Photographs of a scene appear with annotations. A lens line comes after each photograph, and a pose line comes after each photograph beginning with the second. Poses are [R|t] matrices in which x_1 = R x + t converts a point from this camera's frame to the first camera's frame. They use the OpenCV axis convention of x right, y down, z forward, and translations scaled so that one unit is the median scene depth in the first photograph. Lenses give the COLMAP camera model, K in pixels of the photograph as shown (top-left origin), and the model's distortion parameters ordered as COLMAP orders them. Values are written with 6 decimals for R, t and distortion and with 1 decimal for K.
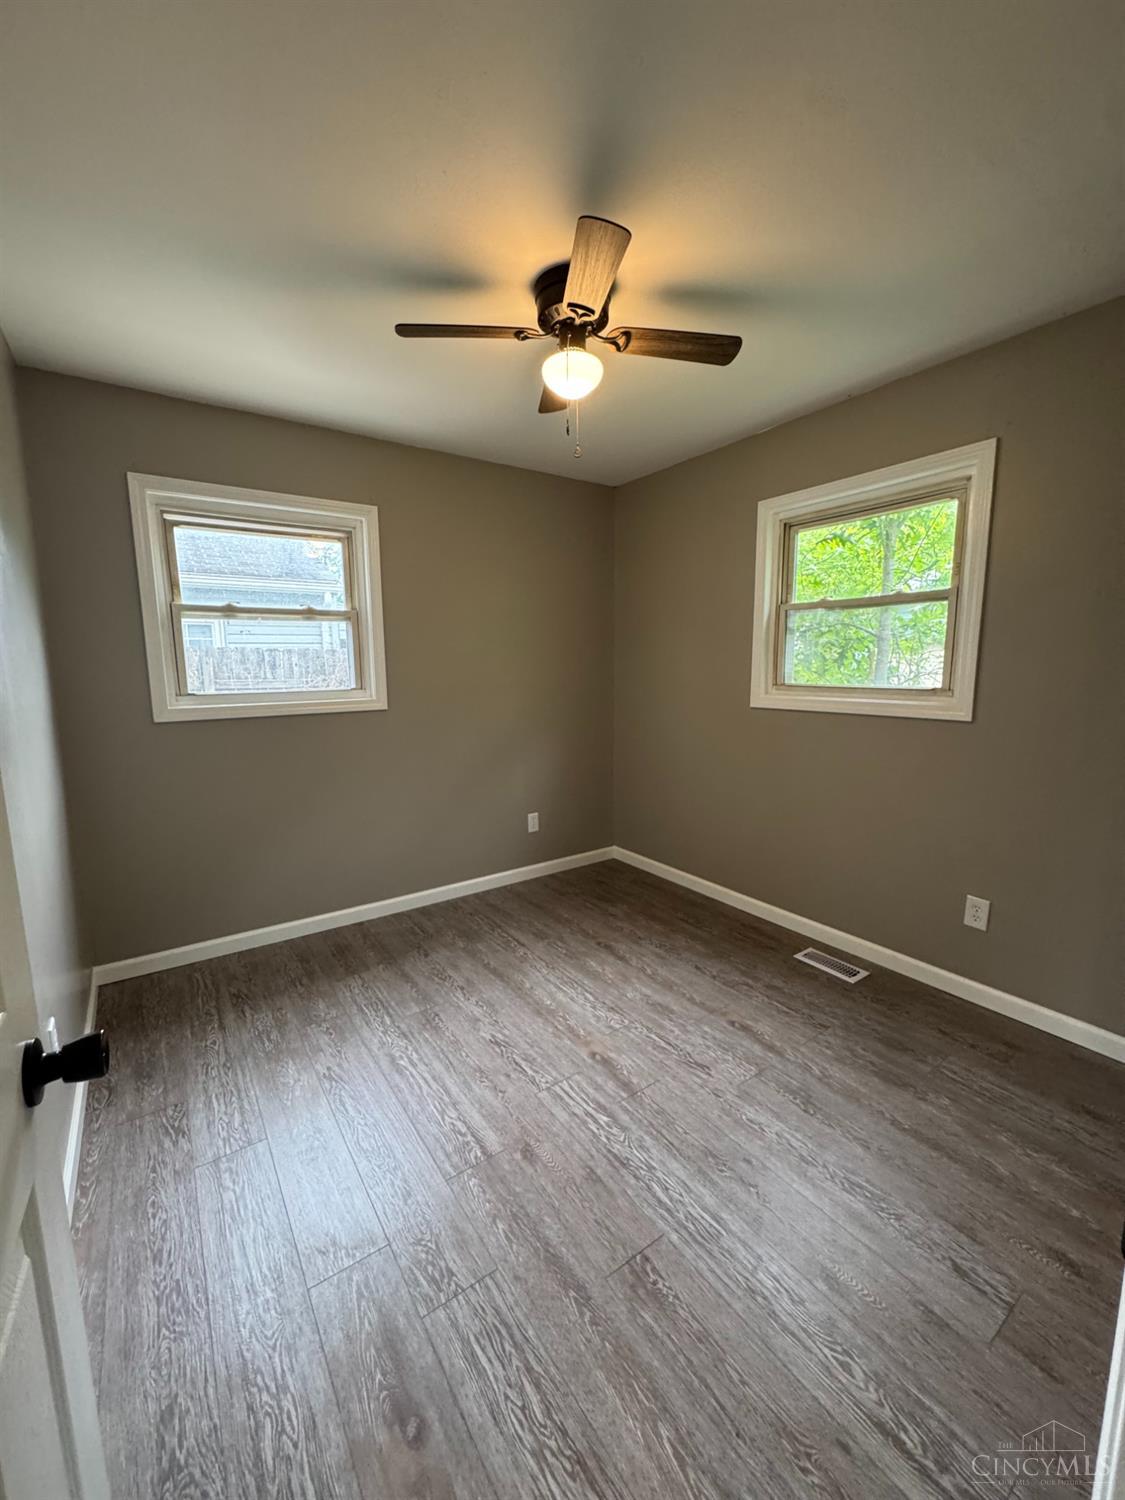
lens RADIAL K [[599.7, 0, 560.4], [0, 599.7, 750.9], [0, 0, 1]] dist [0.001184, 0.000628]
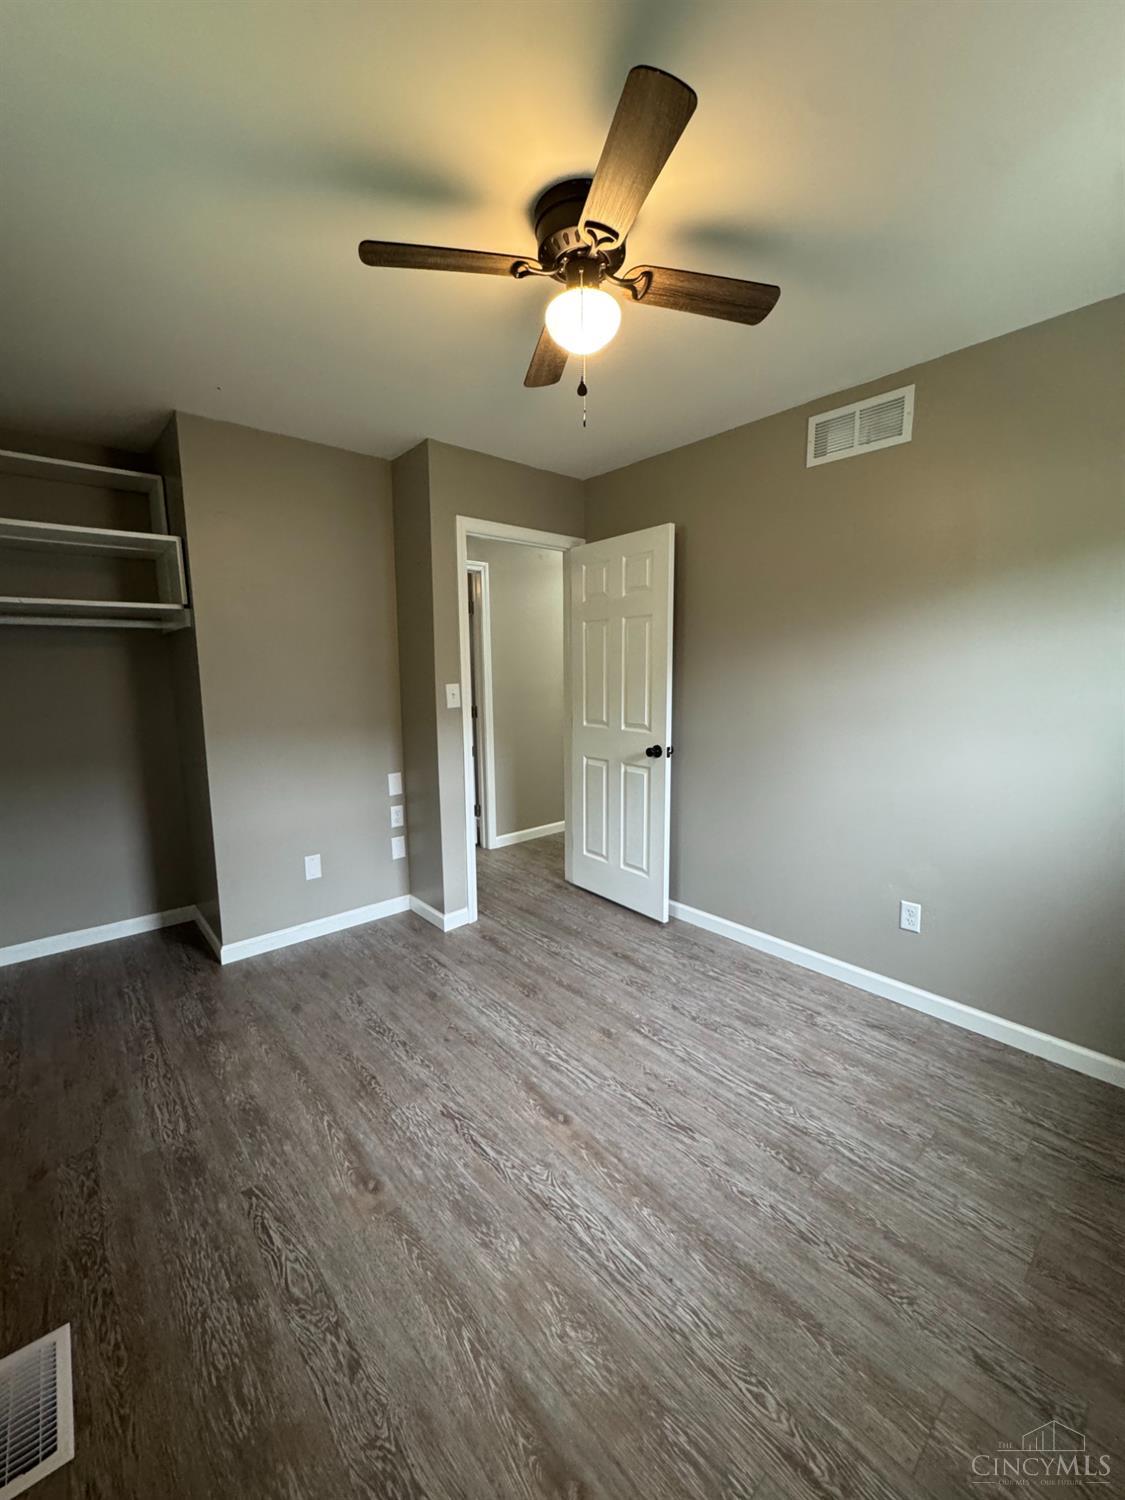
lens RADIAL K [[599.7, 0, 560.4], [0, 599.7, 750.9], [0, 0, 1]] dist [0.001184, 0.000628]
pose [[-0.993875, 0.033646, -0.105267, 0.136123], [0.002918, 0.960184, 0.279352, -0.256538], [0.110475, 0.277334, -0.954401, 1.664048]]
